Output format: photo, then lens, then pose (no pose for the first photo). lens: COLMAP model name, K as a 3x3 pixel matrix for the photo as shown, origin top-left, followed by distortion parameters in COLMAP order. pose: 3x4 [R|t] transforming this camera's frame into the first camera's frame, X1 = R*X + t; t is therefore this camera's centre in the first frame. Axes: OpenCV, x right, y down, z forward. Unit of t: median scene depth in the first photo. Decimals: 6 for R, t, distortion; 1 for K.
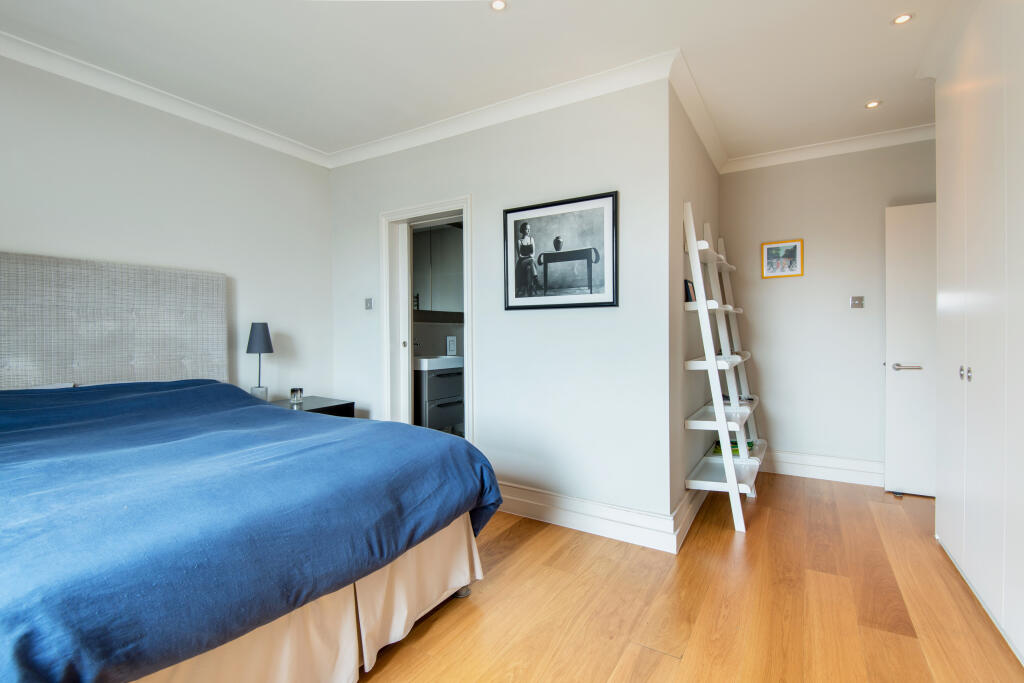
lens RADIAL K [[482.1, 0, 507.1], [0, 482.1, 332.7], [0, 0, 1]] dist [0.032167, -0.021641]
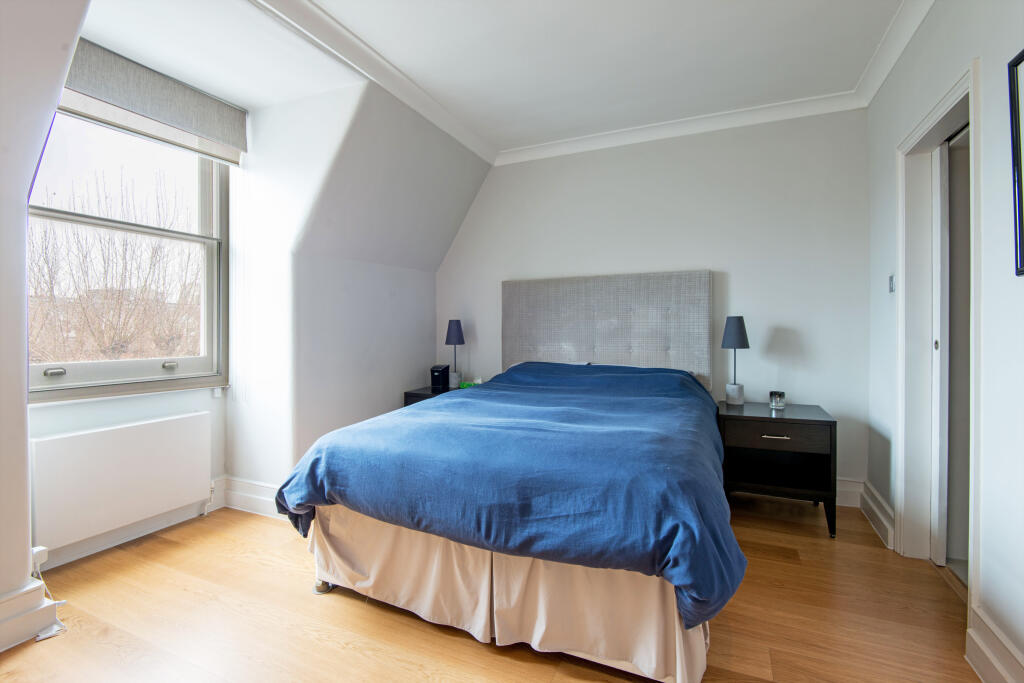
lens RADIAL K [[482.1, 0, 507.1], [0, 482.1, 332.7], [0, 0, 1]] dist [0.032167, -0.021641]
pose [[0.117854, 0.009047, -0.992990, 0.705526], [0.000704, 0.999957, 0.009194, 0.004319], [0.993031, -0.001782, 0.117842, 0.826444]]
